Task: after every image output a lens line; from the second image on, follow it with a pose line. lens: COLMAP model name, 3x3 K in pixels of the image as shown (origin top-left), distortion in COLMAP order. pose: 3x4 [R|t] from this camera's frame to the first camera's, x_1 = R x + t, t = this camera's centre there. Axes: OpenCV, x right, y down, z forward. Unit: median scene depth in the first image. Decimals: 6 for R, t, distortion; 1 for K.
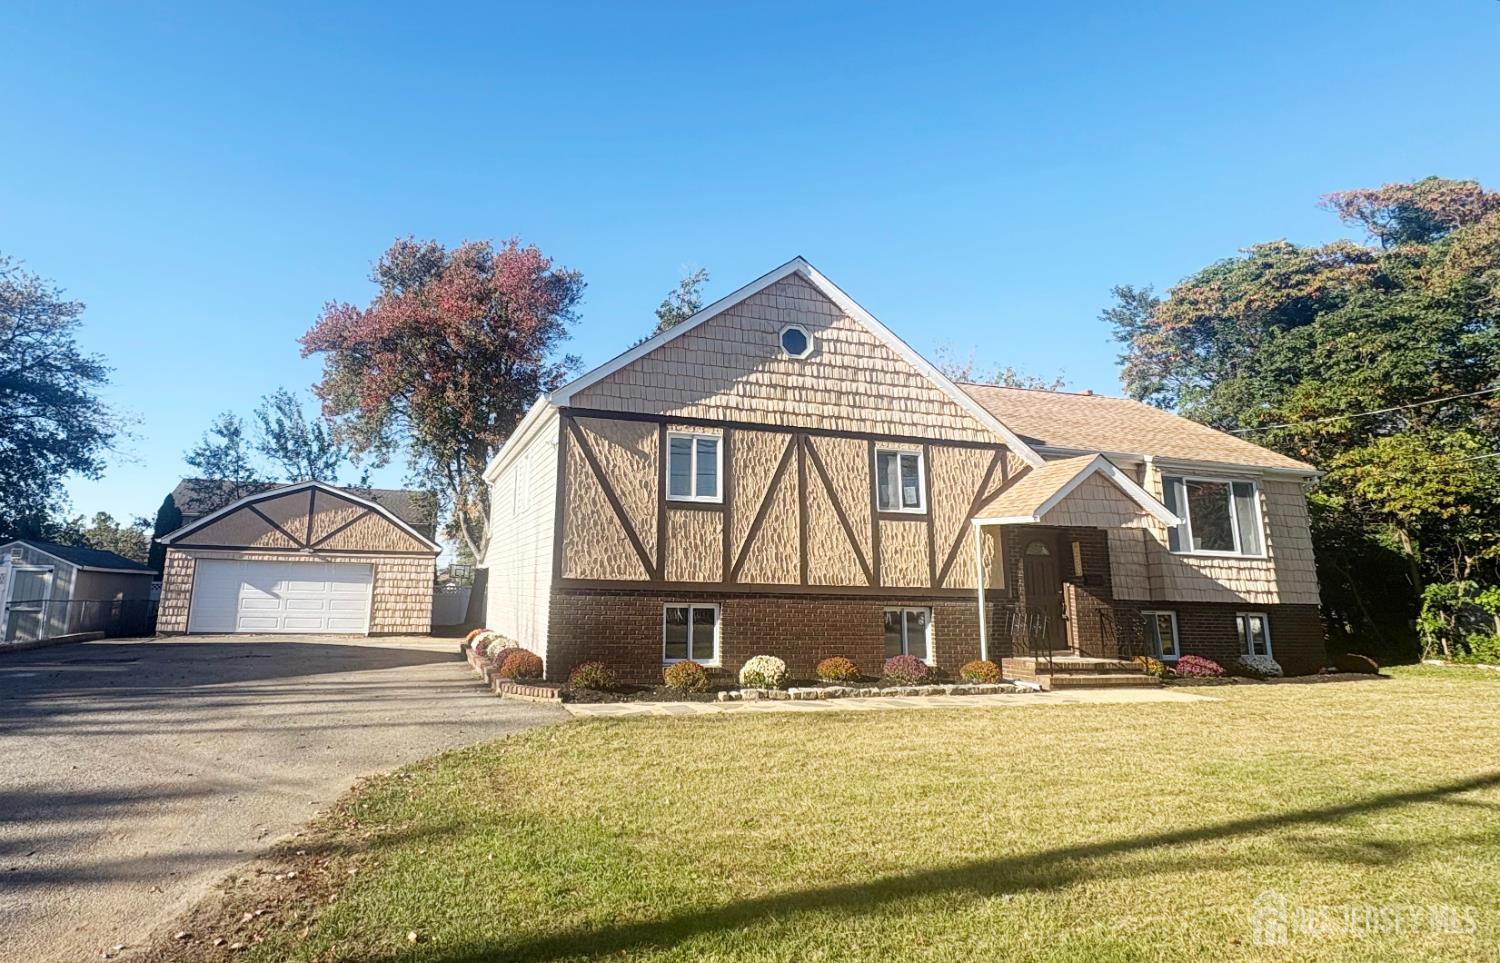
lens RADIAL K [[639.7, 0, 696.3], [0, 639.7, 477.4], [0, 0, 1]] dist [0.003694, -0.002926]
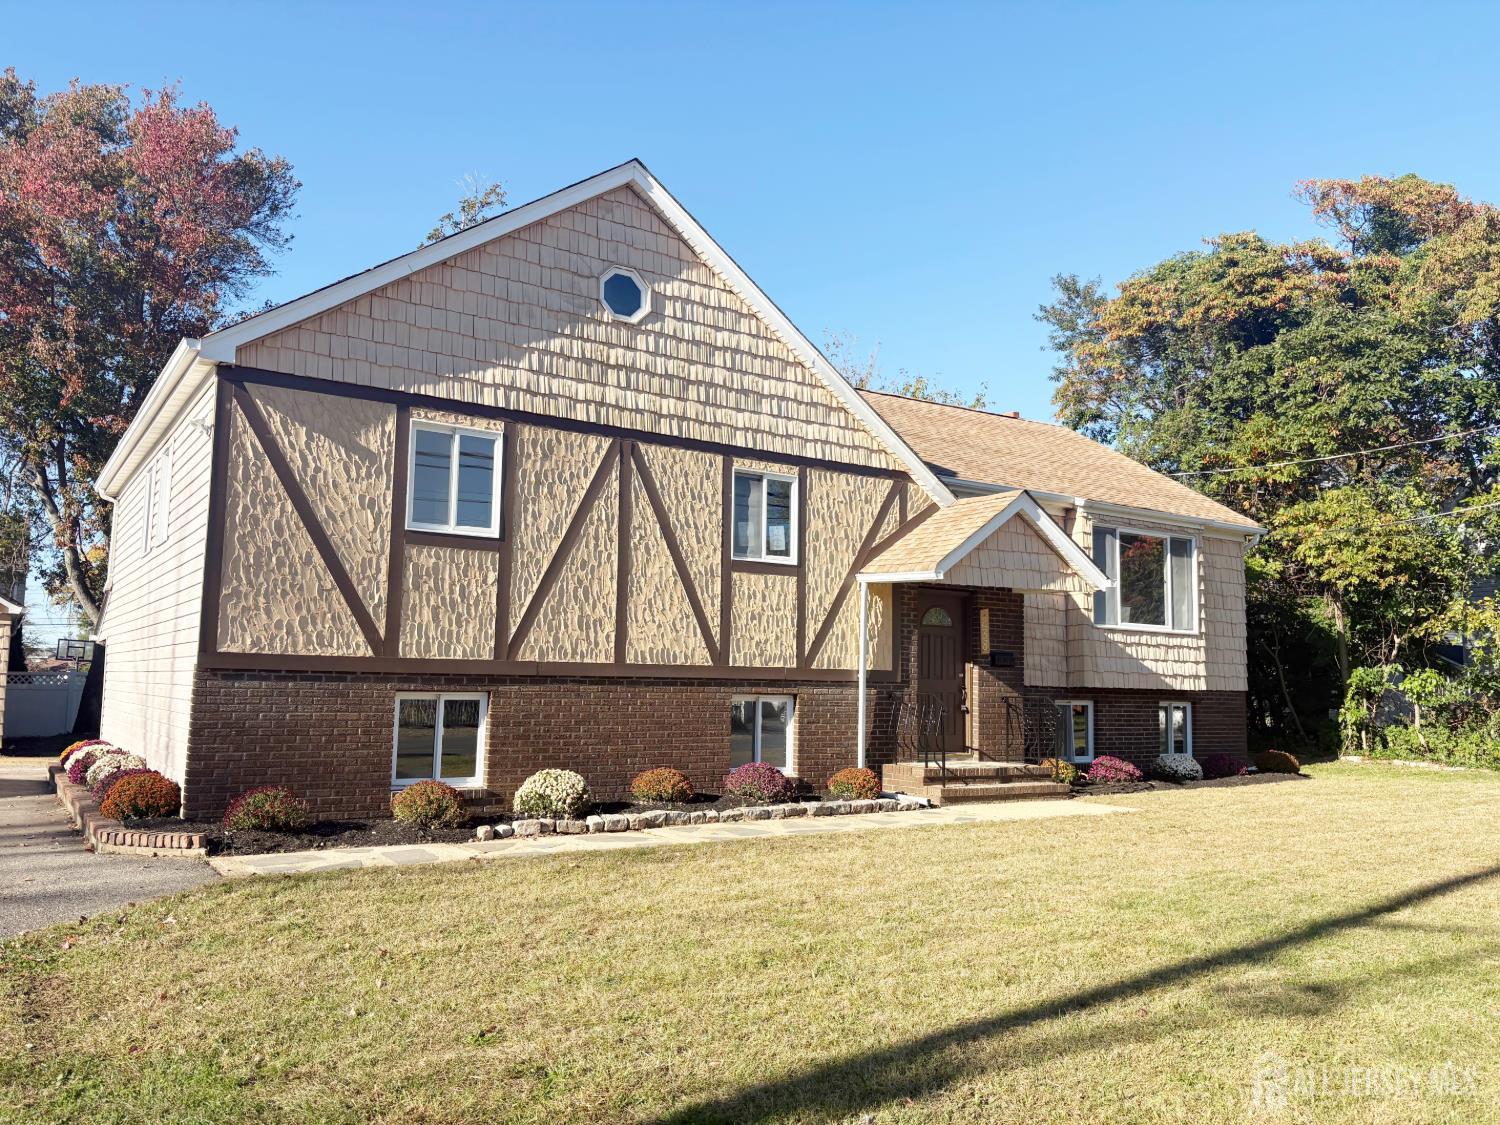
lens RADIAL K [[1125.0, 0, 724.6], [0, 1125.0, 580.0], [0, 0, 1]] dist [0.055432, -0.076585]
pose [[0.957289, 0.022185, 0.288279, -0.069962], [-0.053662, 0.993362, 0.101749, -0.047363], [-0.284108, -0.112873, 0.952125, -0.148283]]
